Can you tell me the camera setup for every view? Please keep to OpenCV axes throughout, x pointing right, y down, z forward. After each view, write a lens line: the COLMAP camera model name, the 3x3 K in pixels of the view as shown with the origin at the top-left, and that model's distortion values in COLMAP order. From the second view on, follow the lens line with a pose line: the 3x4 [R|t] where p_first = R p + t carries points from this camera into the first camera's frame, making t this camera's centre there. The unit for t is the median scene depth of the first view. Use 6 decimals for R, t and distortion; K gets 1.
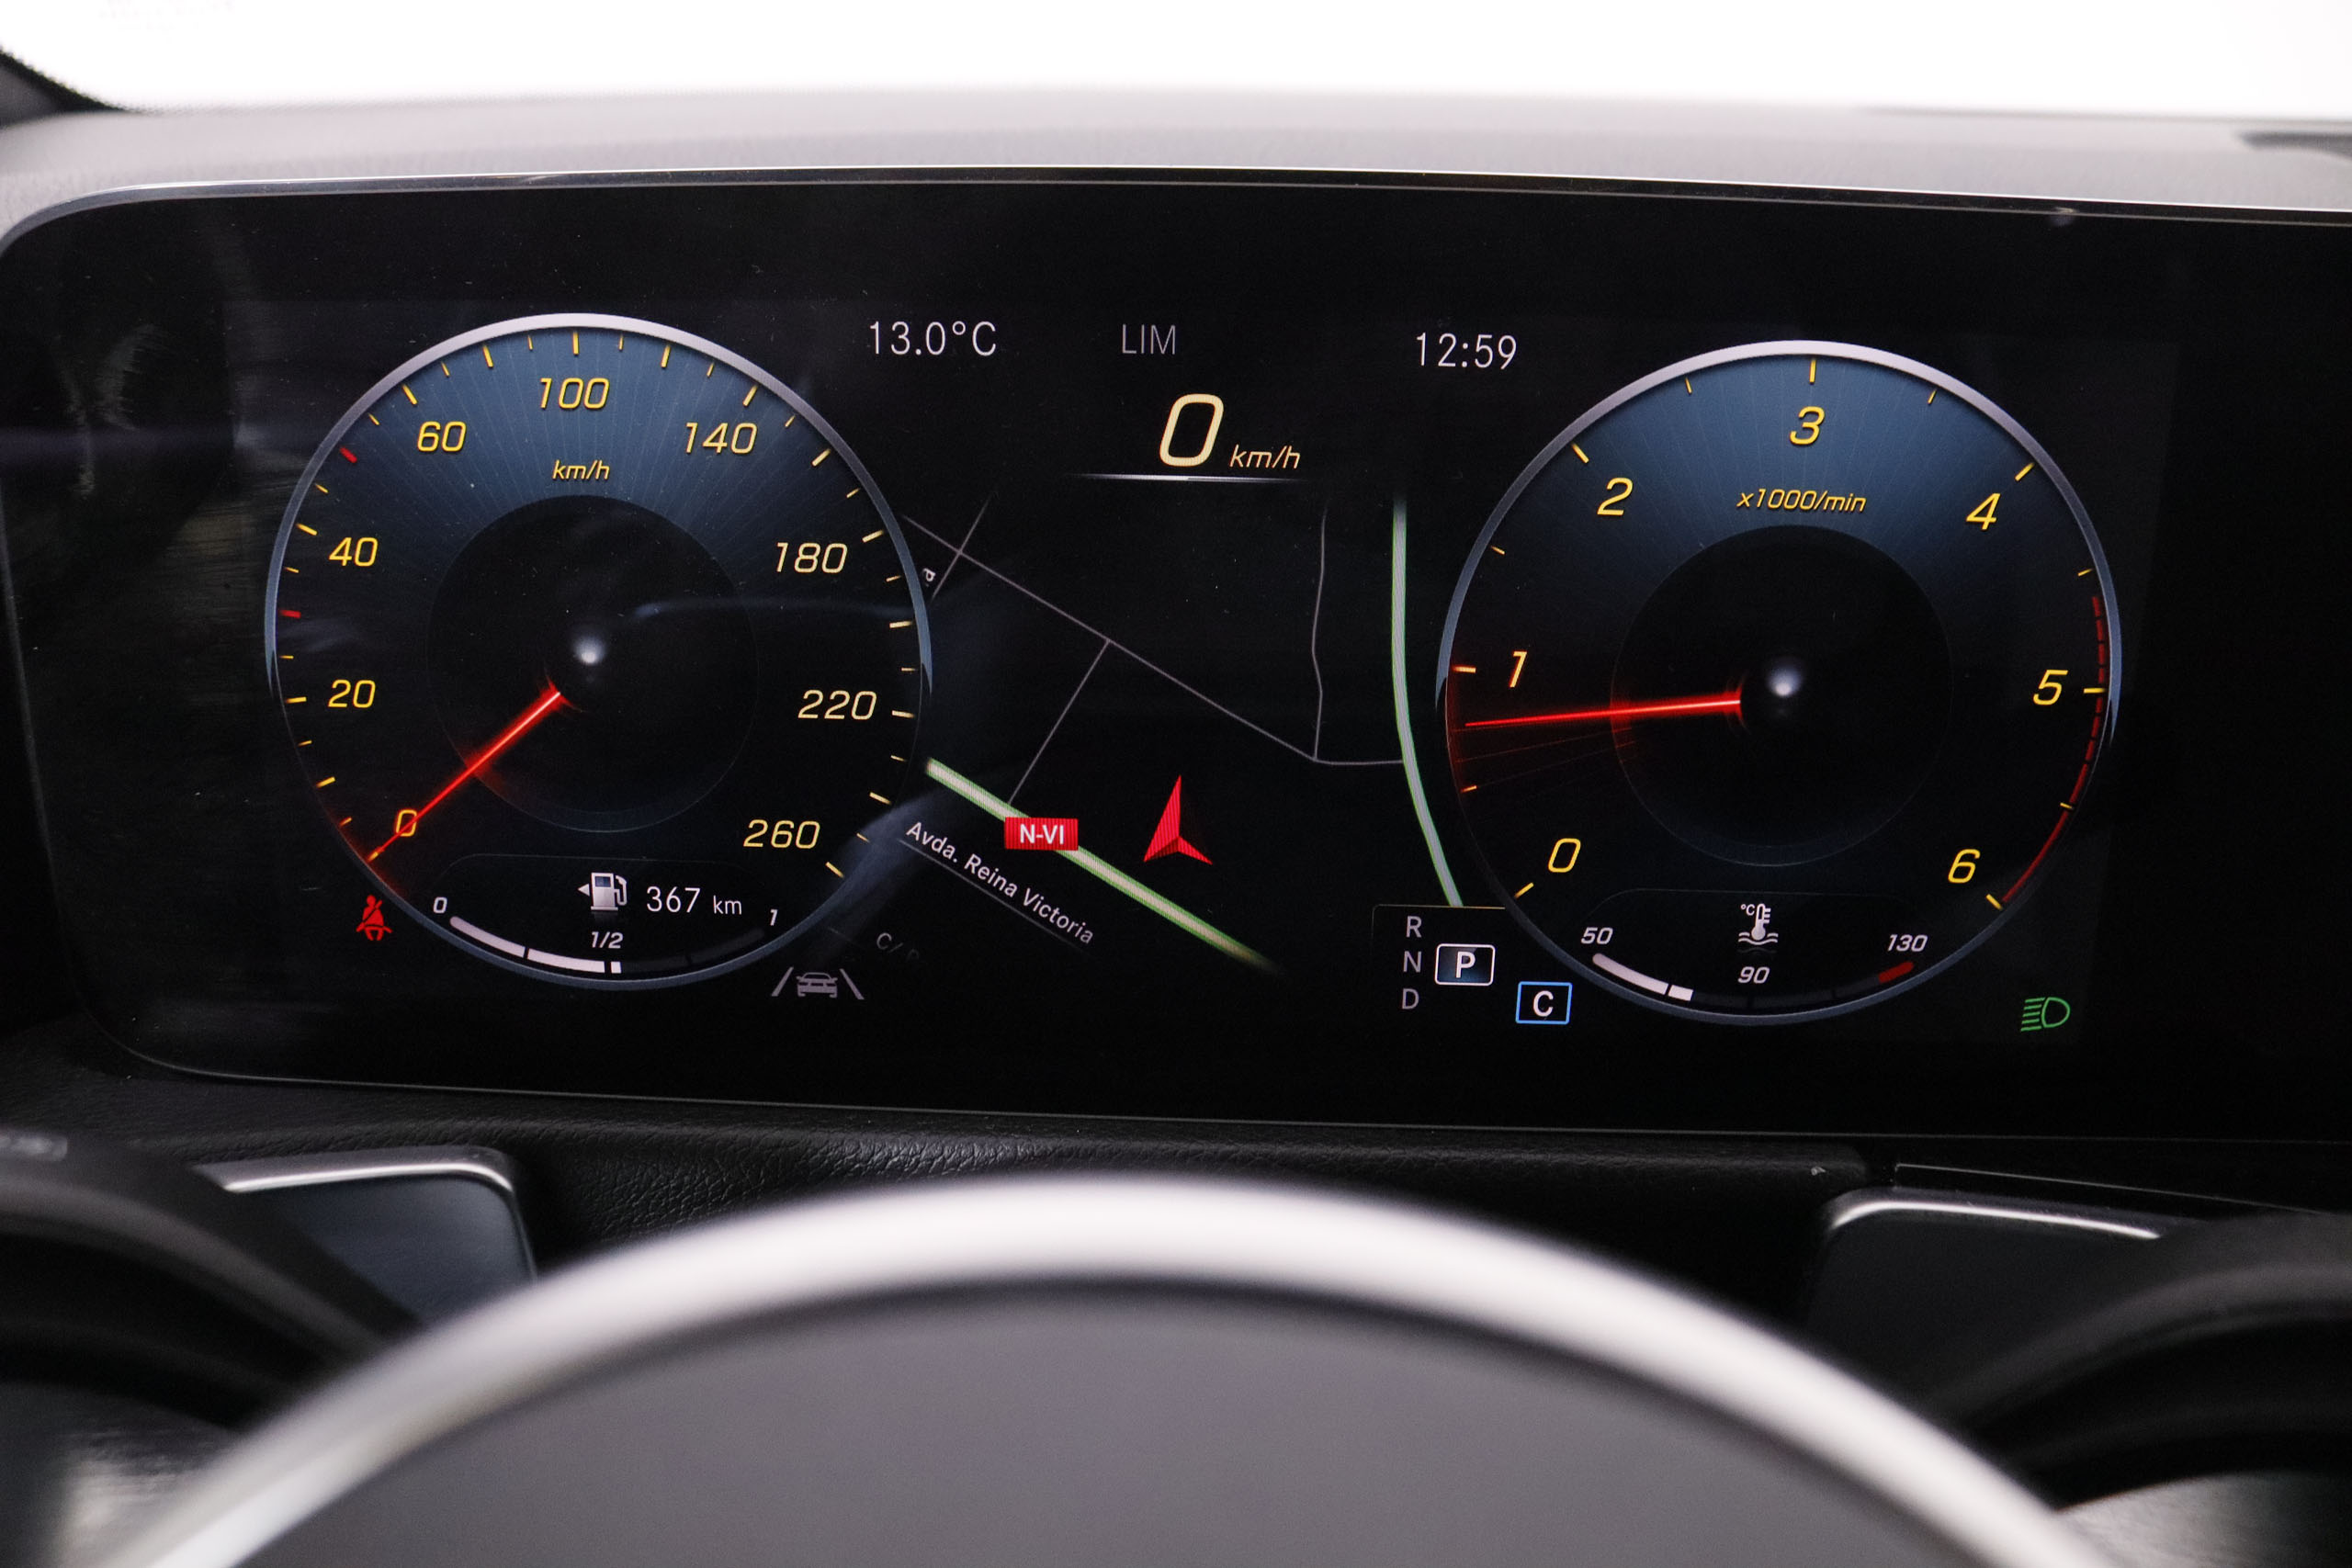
lens RADIAL K [[1935.1, 0, 1182.6], [0, 1935.1, 778.1], [0, 0, 1]] dist [-0.161562, 0.117098]
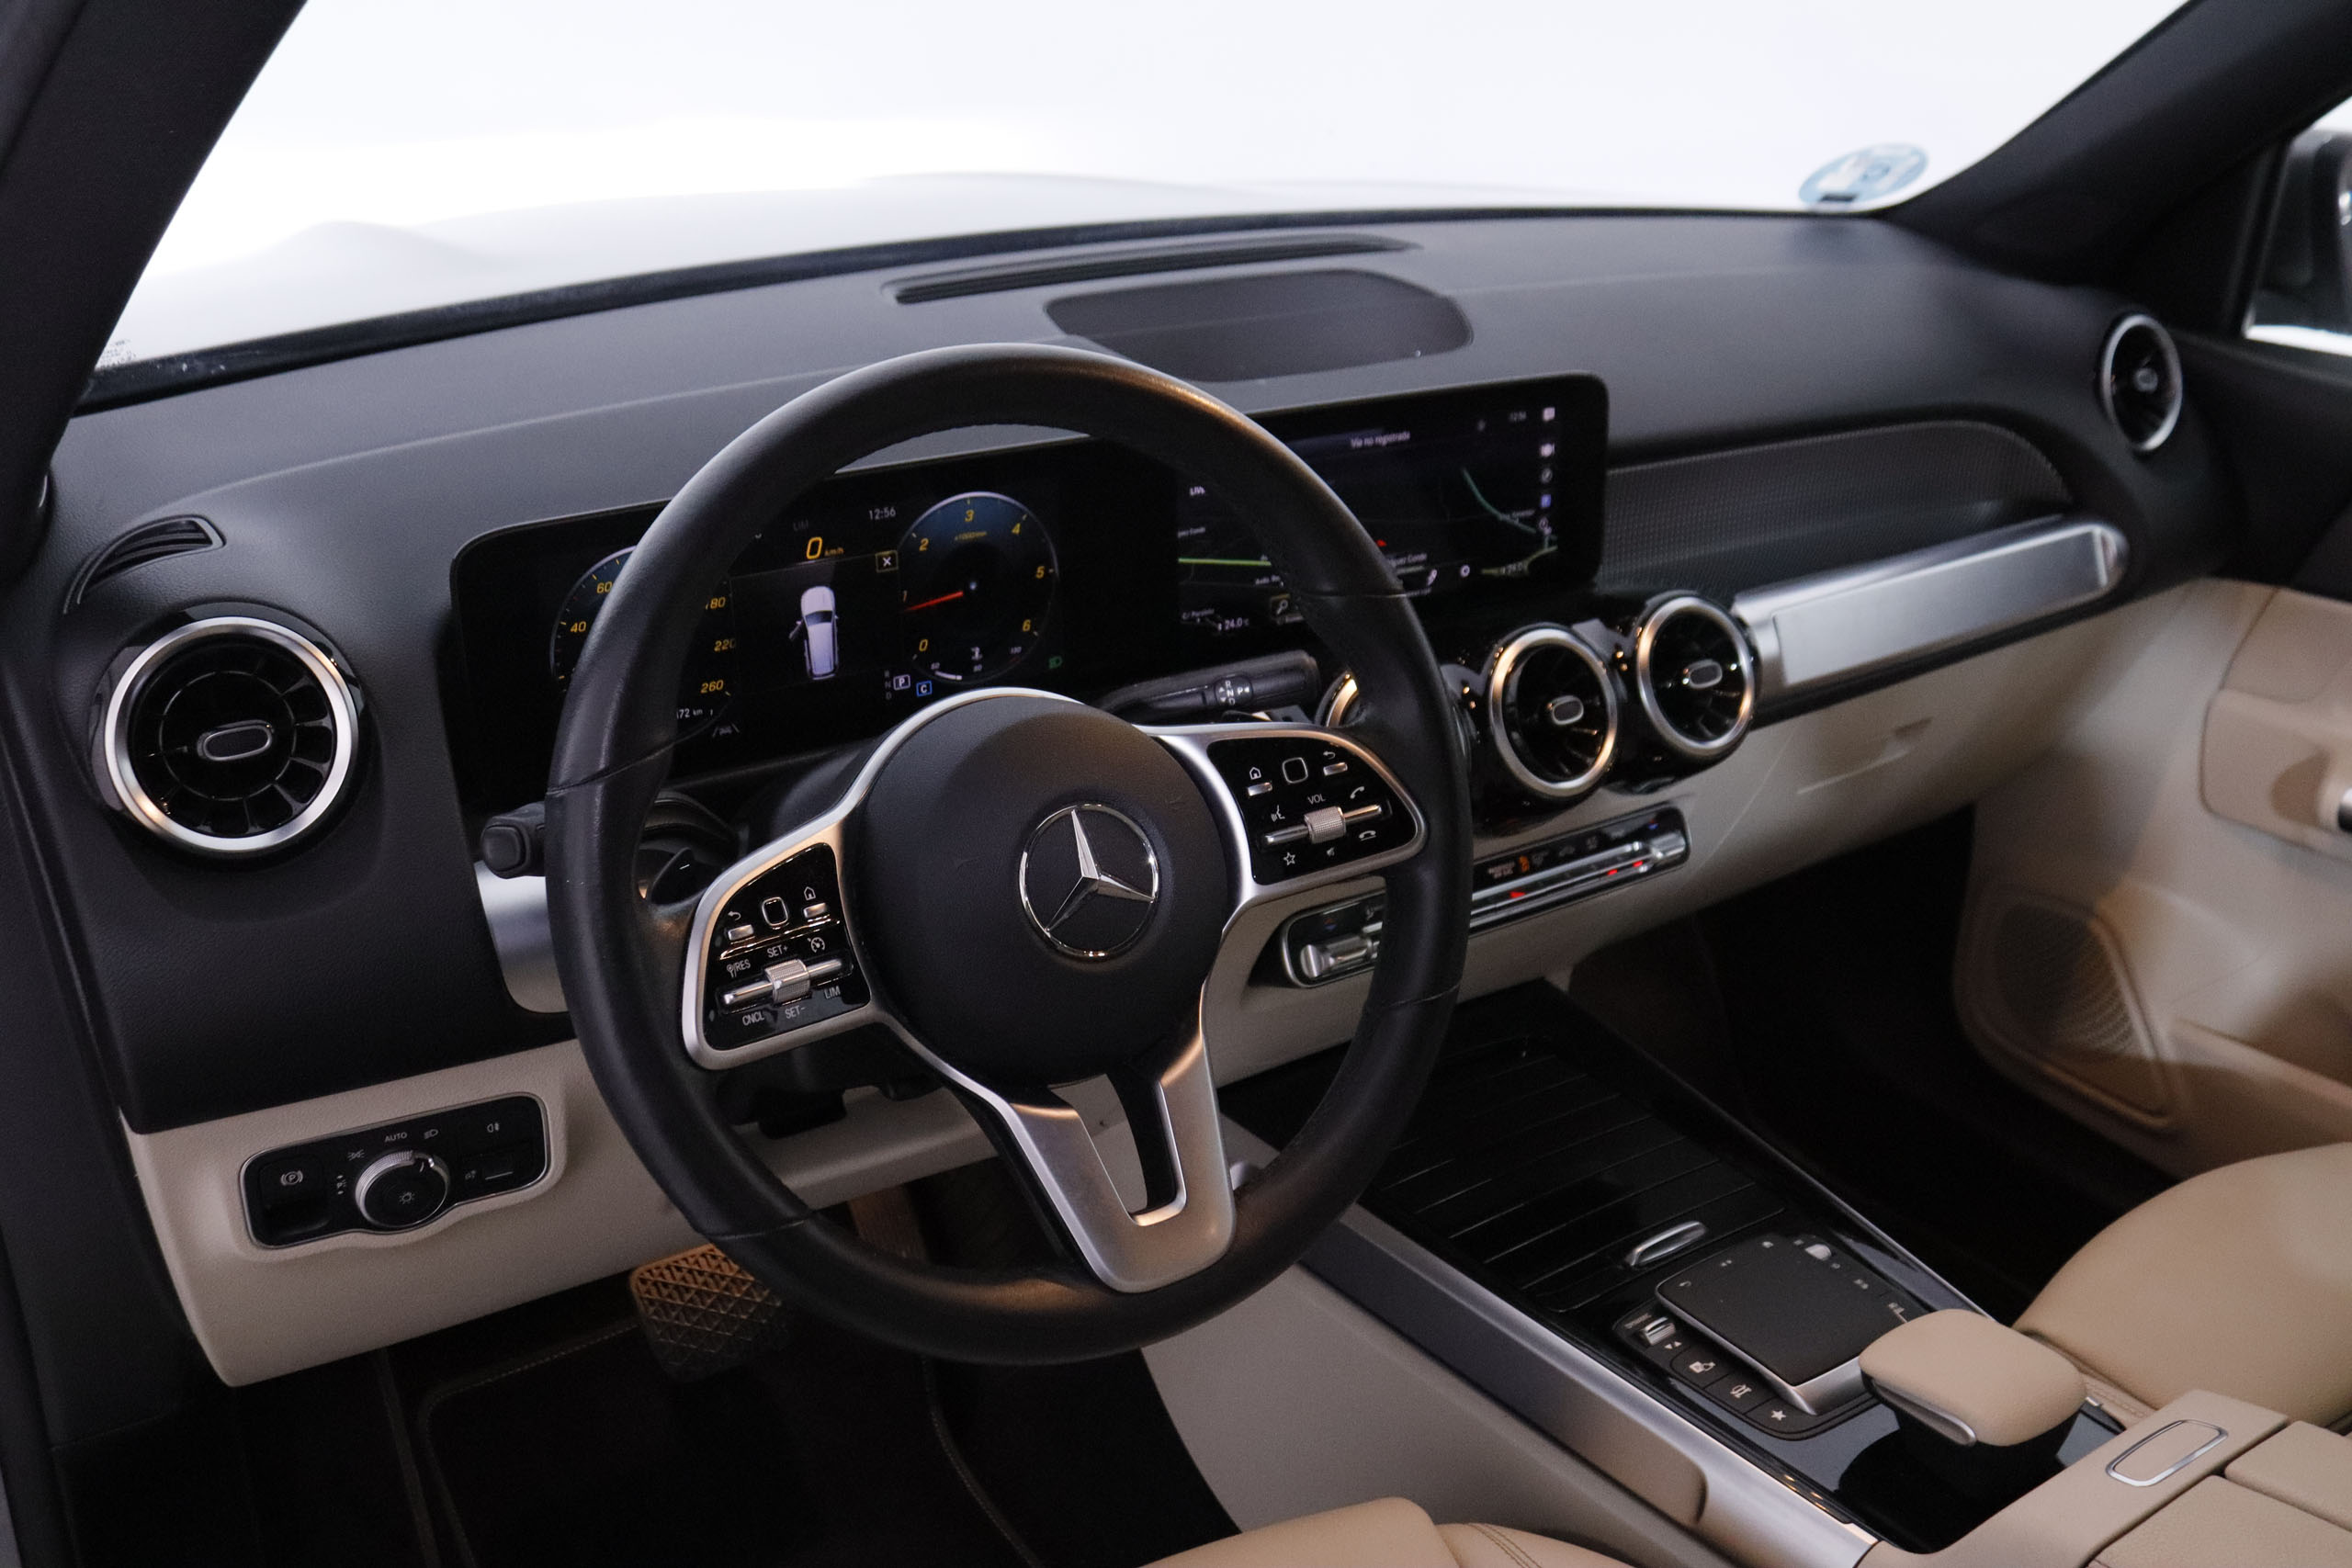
lens RADIAL K [[2172.0, 0, 1231.2], [0, 2172.0, 718.2], [0, 0, 1]] dist [-0.092564, 0.008298]
pose [[0.816742, -0.217171, 0.534573, -1.485221], [0.186024, 0.976103, 0.112328, -0.169538], [-0.546193, 0.007701, 0.837624, -2.615284]]
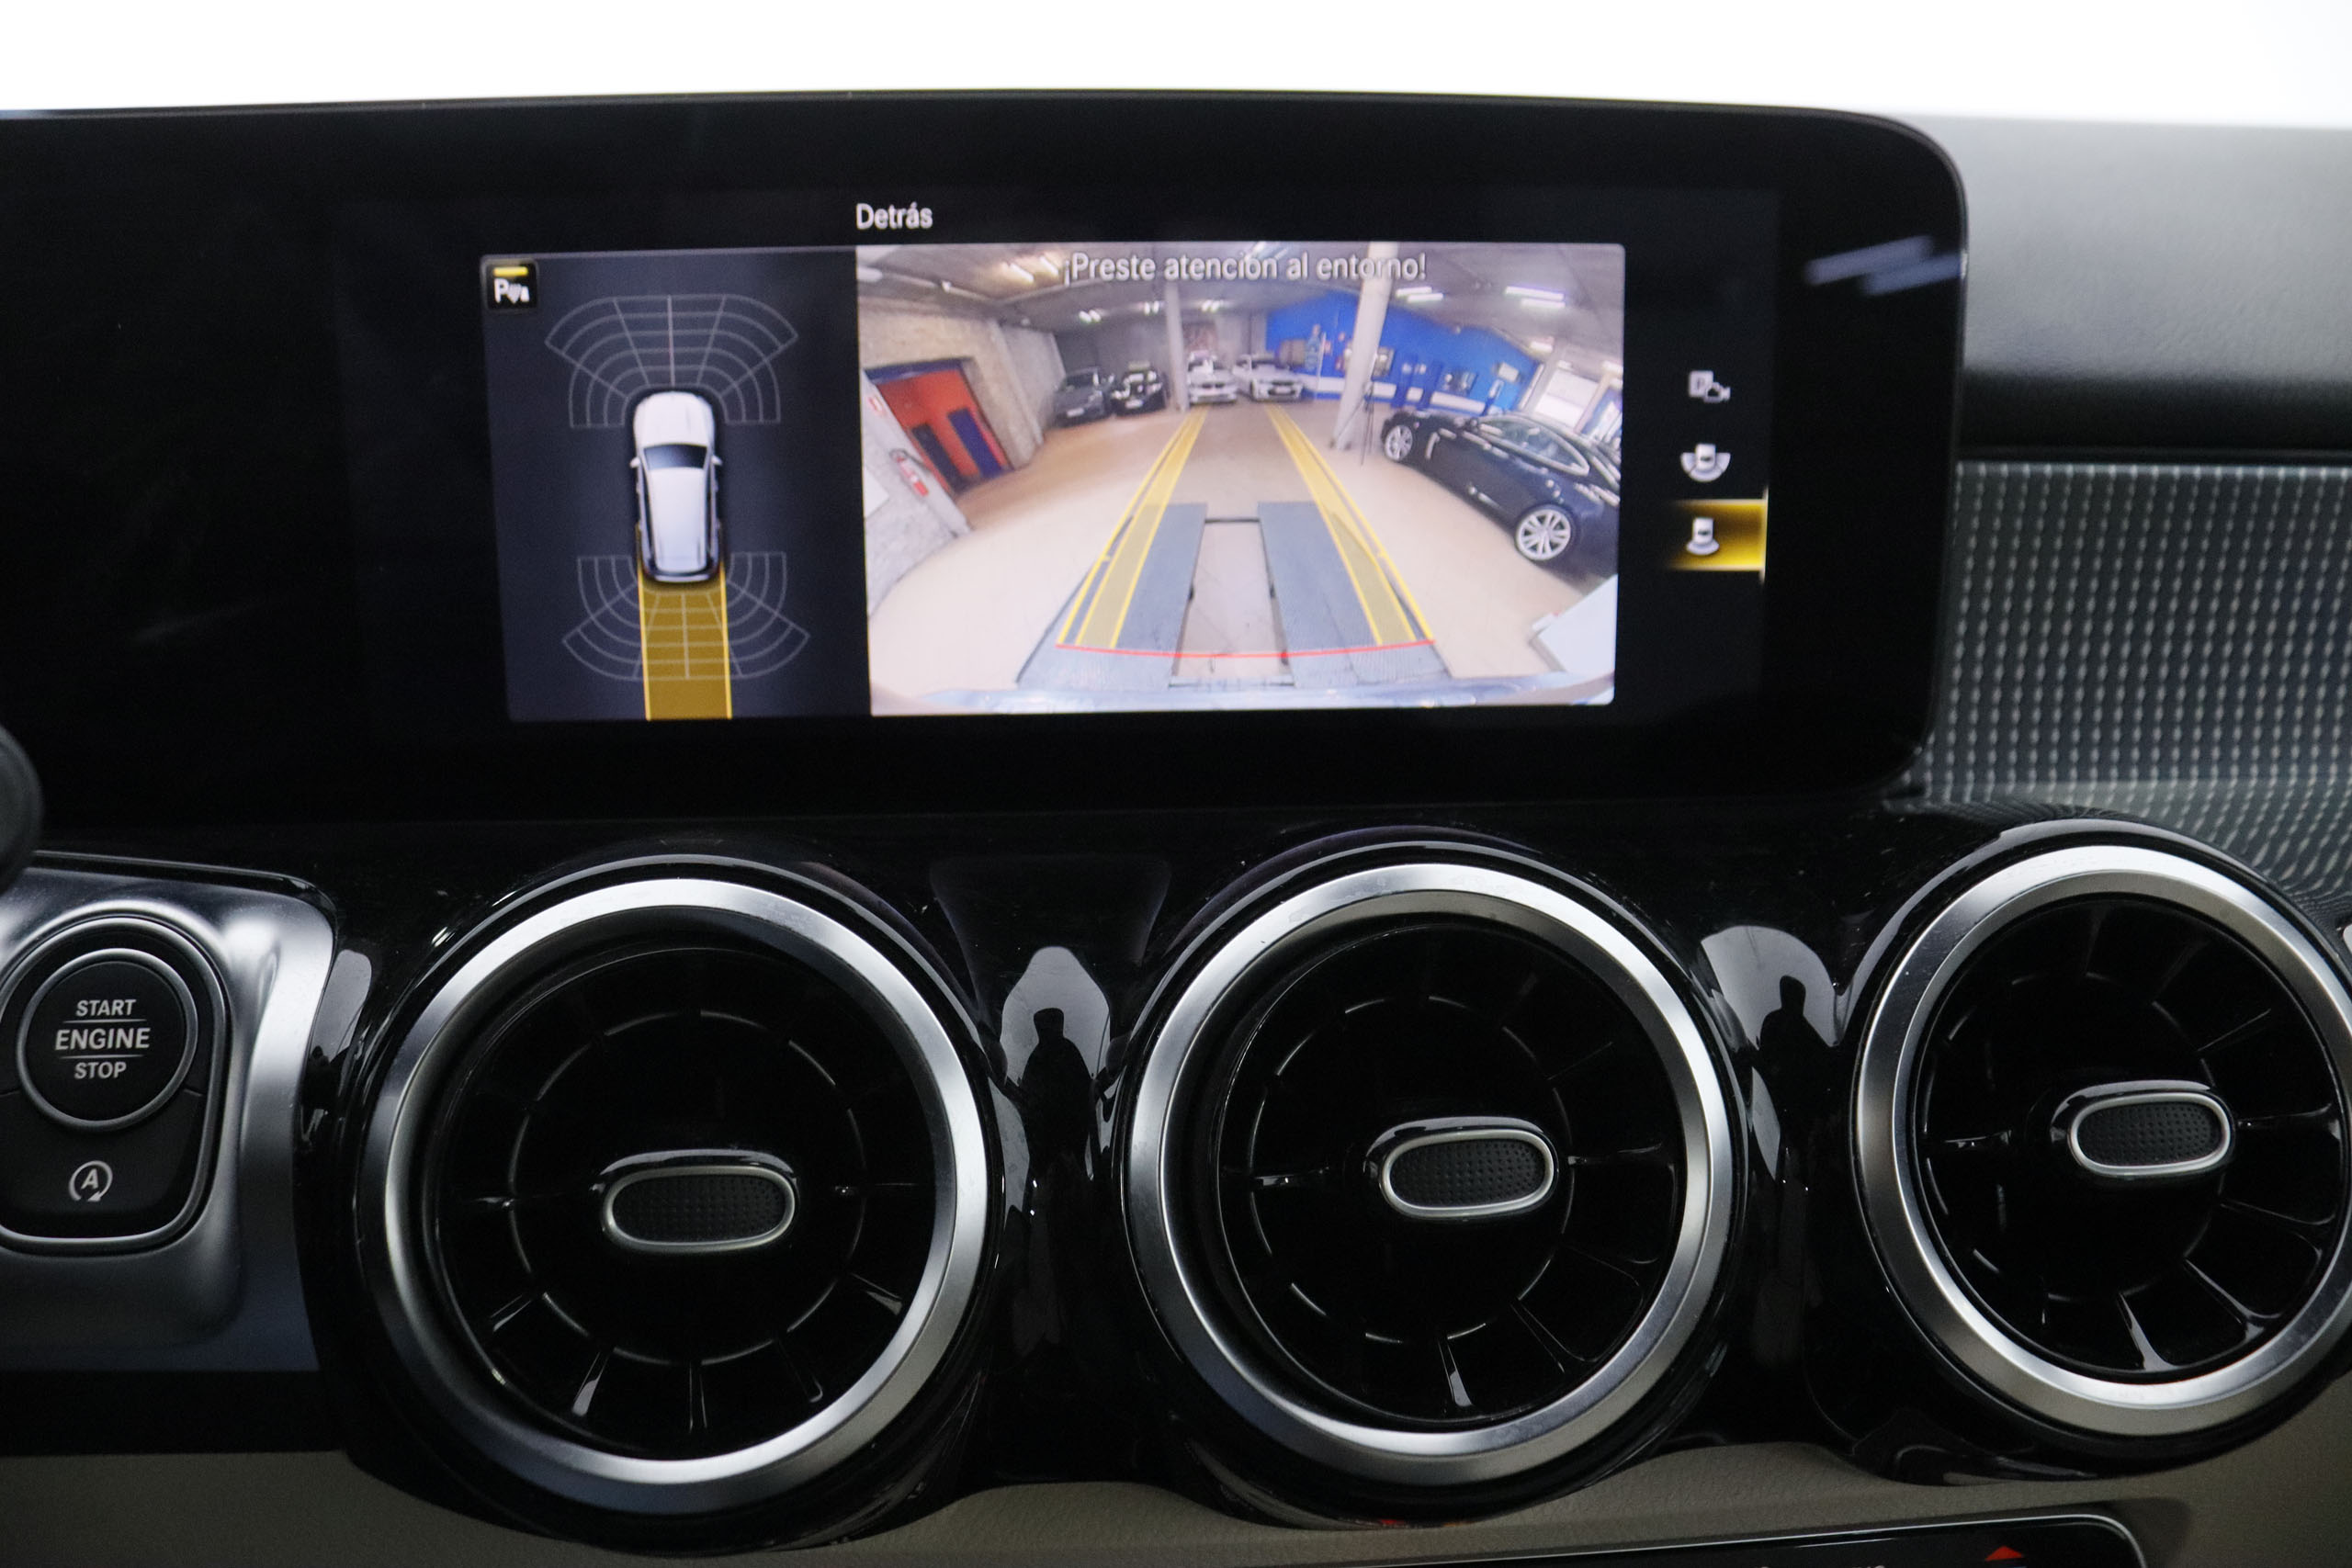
lens RADIAL K [[1935.1, 0, 1180.2], [0, 1935.1, 762.5], [0, 0, 1]] dist [-0.161562, 0.117098]
pose [[0.995962, -0.047515, 0.076170, 1.215941], [0.052432, 0.996577, -0.063909, 0.276547], [-0.072873, 0.067645, 0.995045, -0.331020]]
